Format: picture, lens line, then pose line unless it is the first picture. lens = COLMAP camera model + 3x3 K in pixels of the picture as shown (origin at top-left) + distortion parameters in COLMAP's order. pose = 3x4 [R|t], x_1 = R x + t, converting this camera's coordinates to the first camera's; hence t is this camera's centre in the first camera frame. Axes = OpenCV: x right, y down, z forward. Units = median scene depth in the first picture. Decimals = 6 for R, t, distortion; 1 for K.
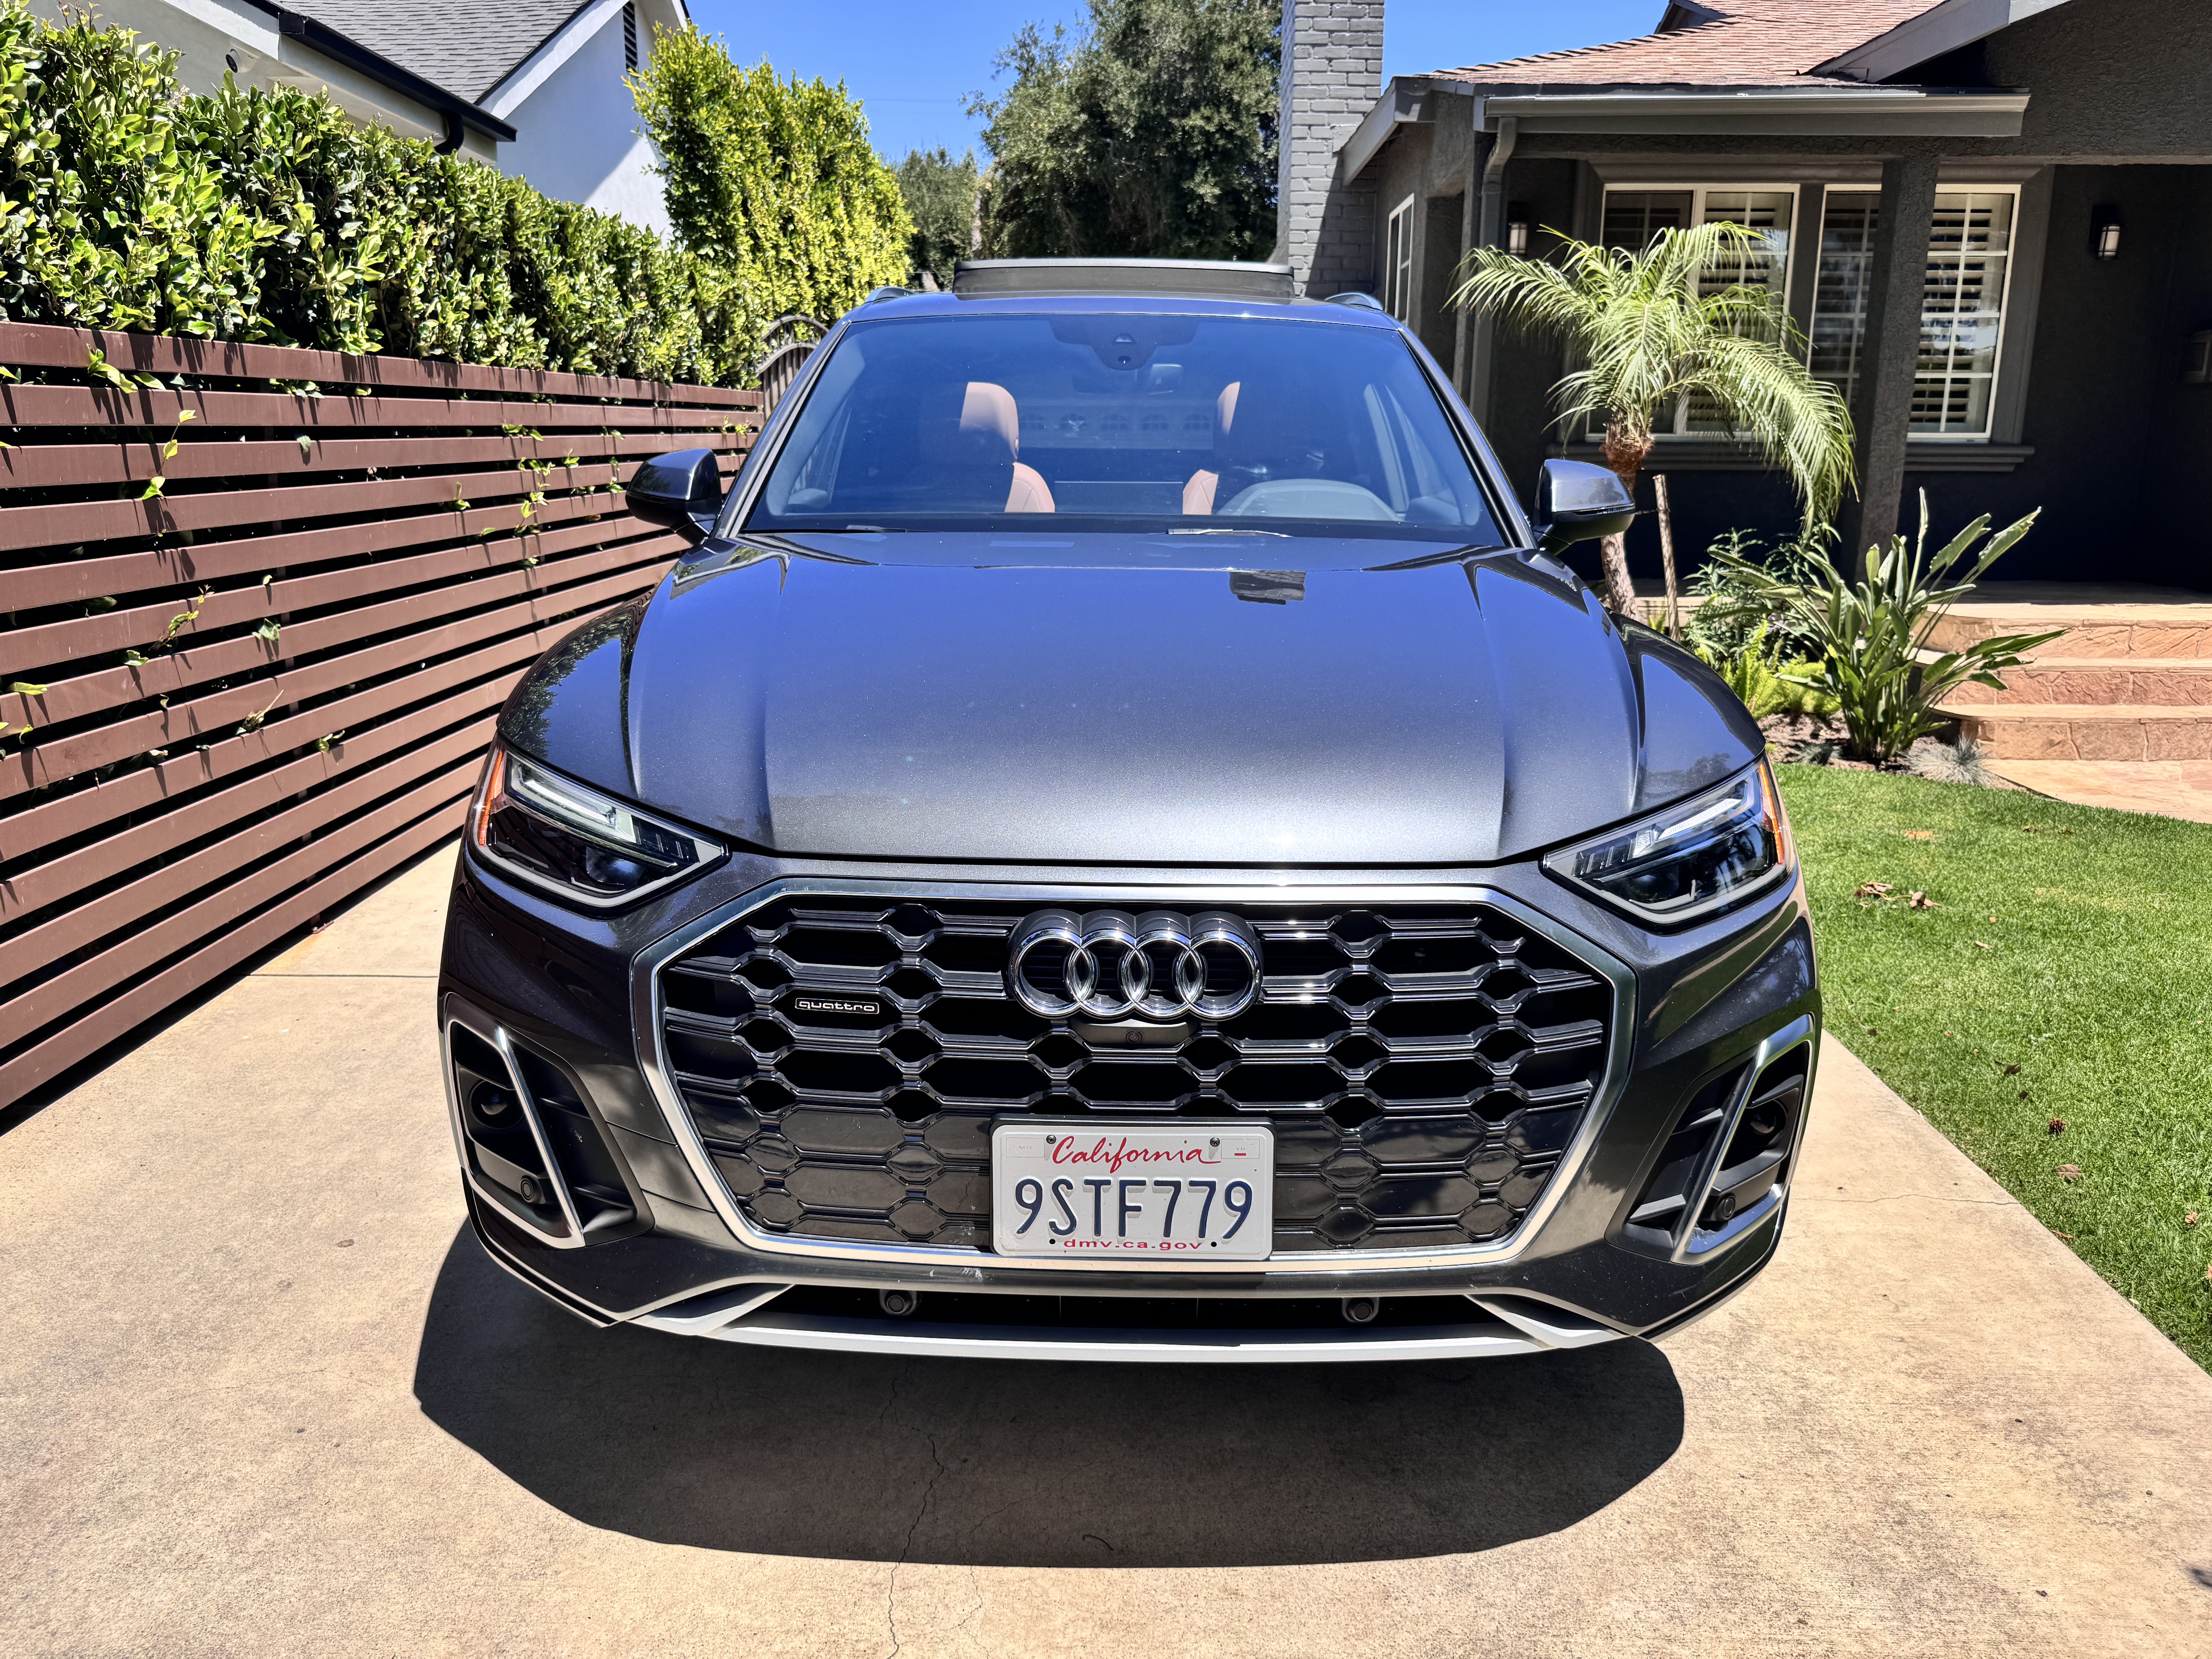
lens RADIAL K [[1636.3, 0, 1102.8], [0, 1636.3, 803.3], [0, 0, 1]] dist [0.024140, -0.026974]
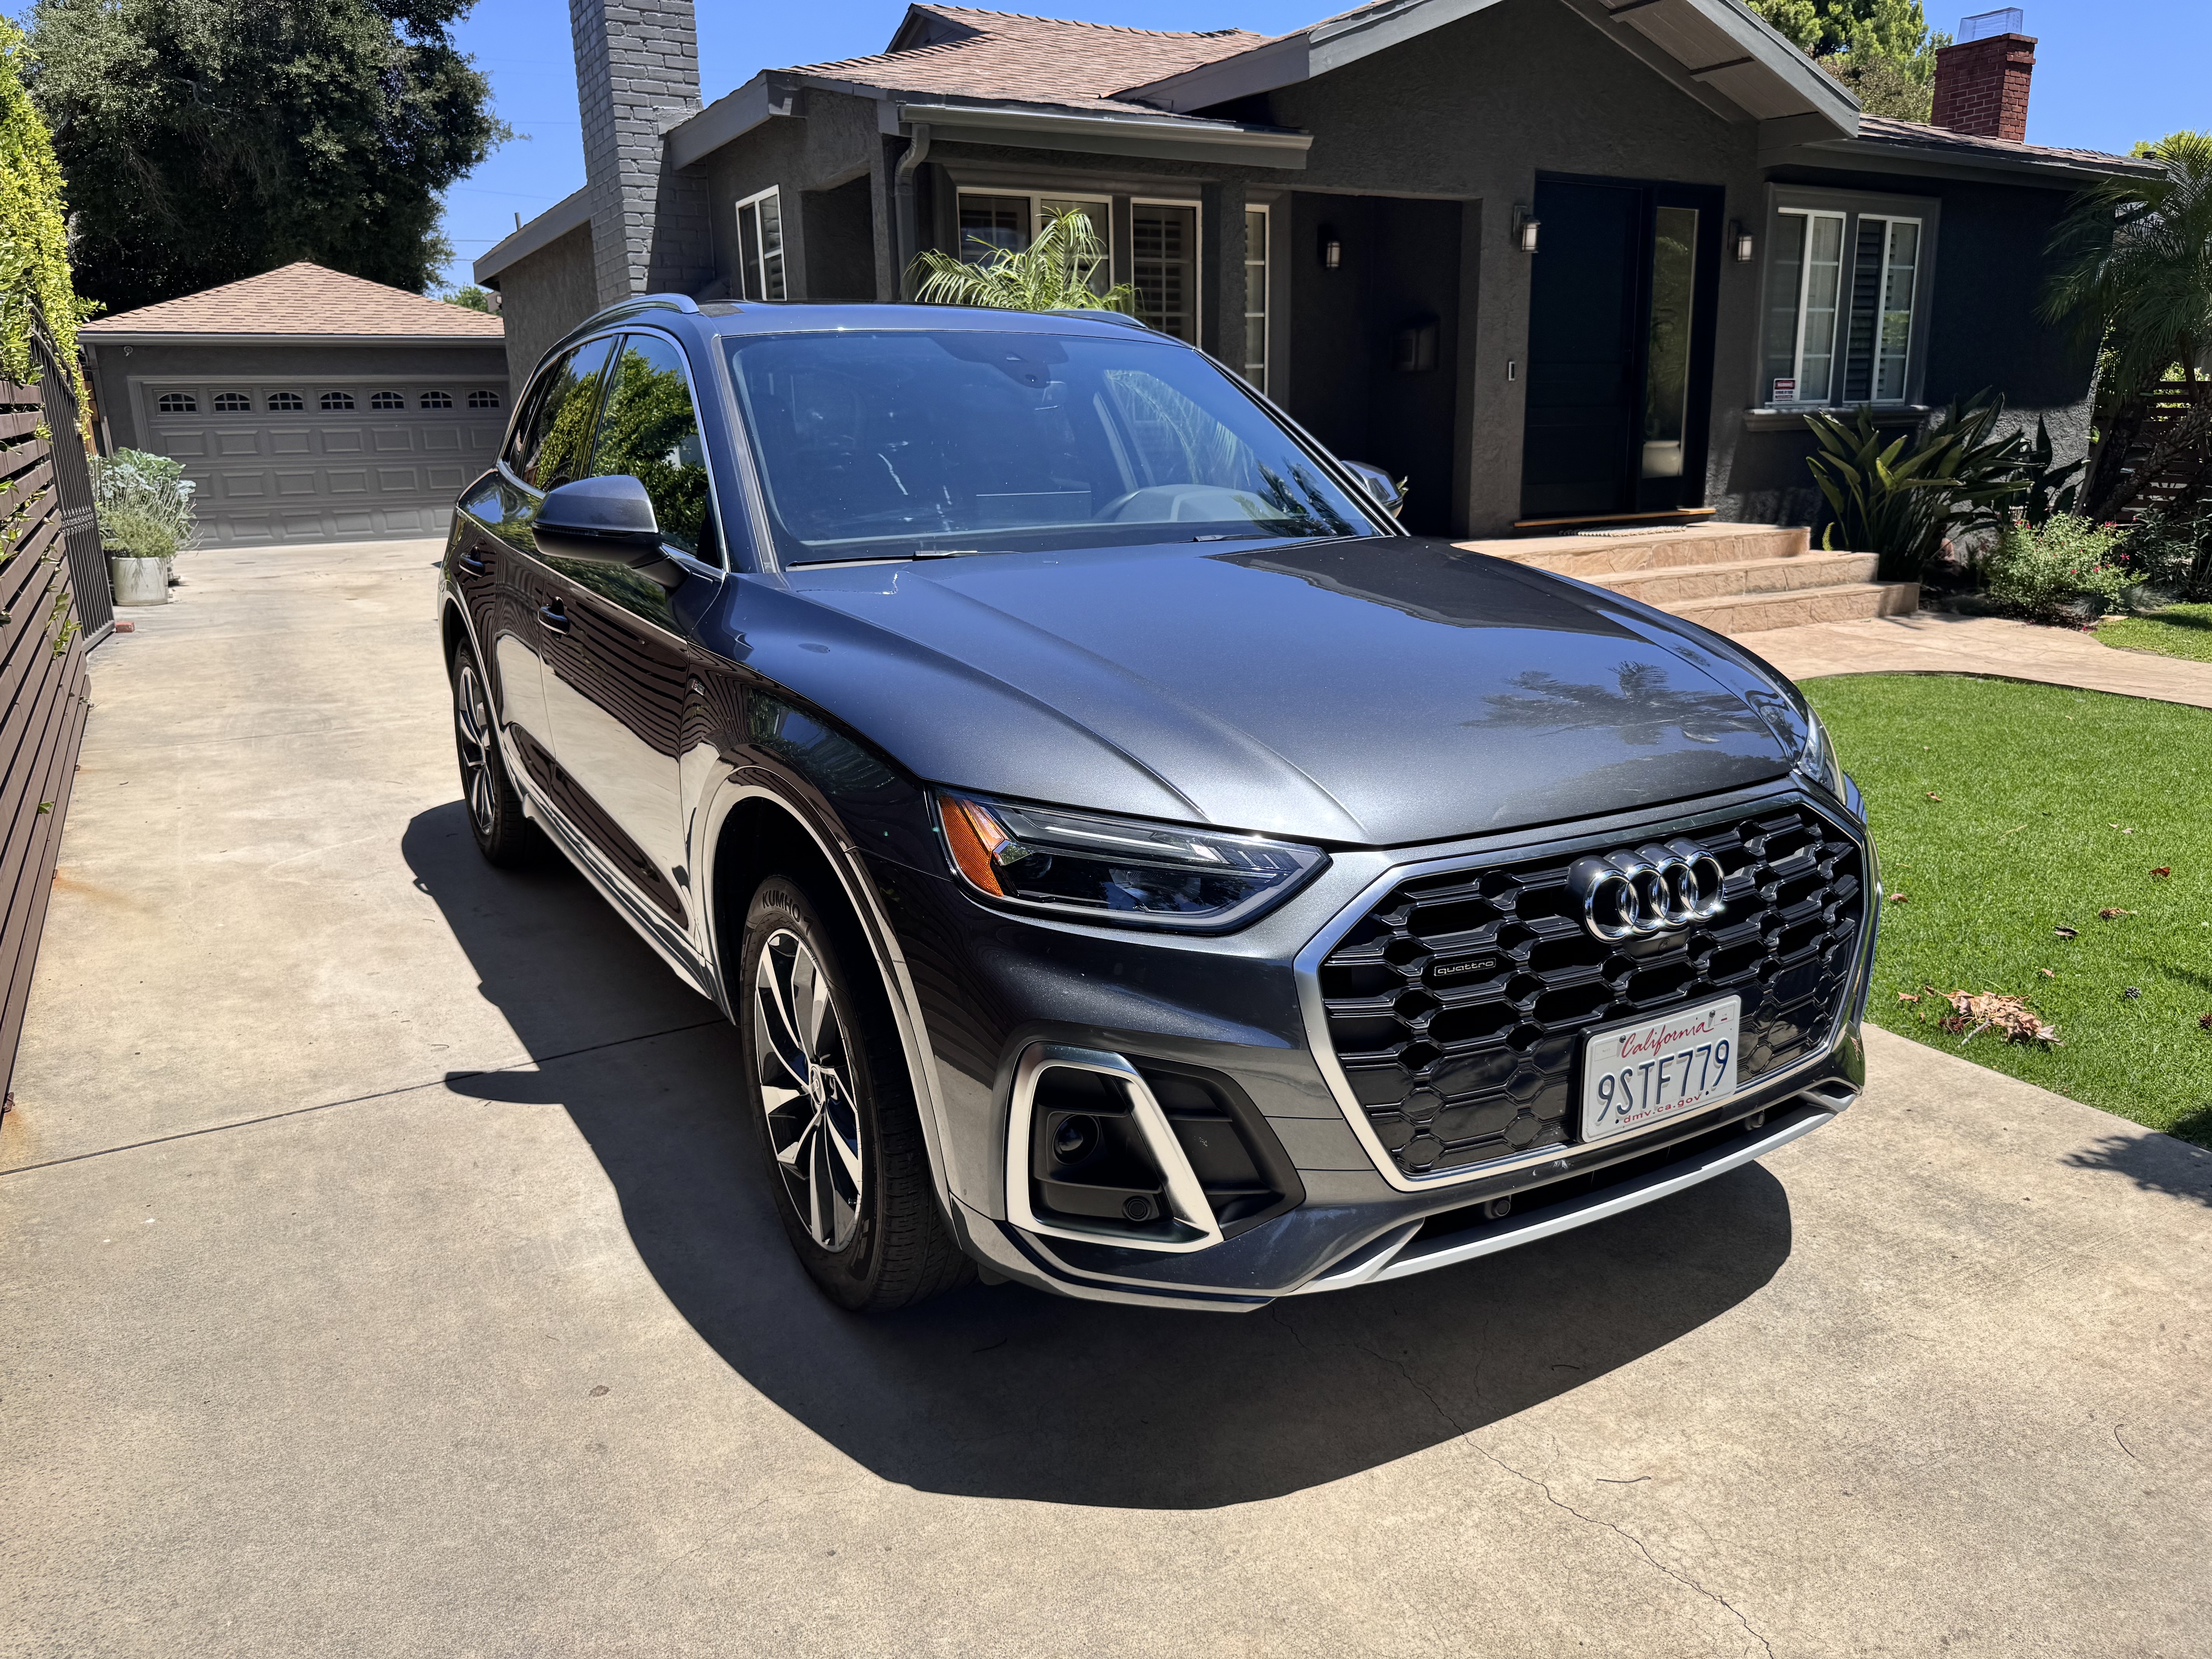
lens RADIAL K [[1592.0, 0, 1106.0], [0, 1592.0, 829.5], [0, 0, 1]] dist [0.020455, -0.018835]
pose [[0.857334, -0.147736, 0.493104, -0.201688], [0.128655, 0.989026, 0.072631, -0.019178], [-0.498423, 0.001171, 0.866933, 0.031987]]
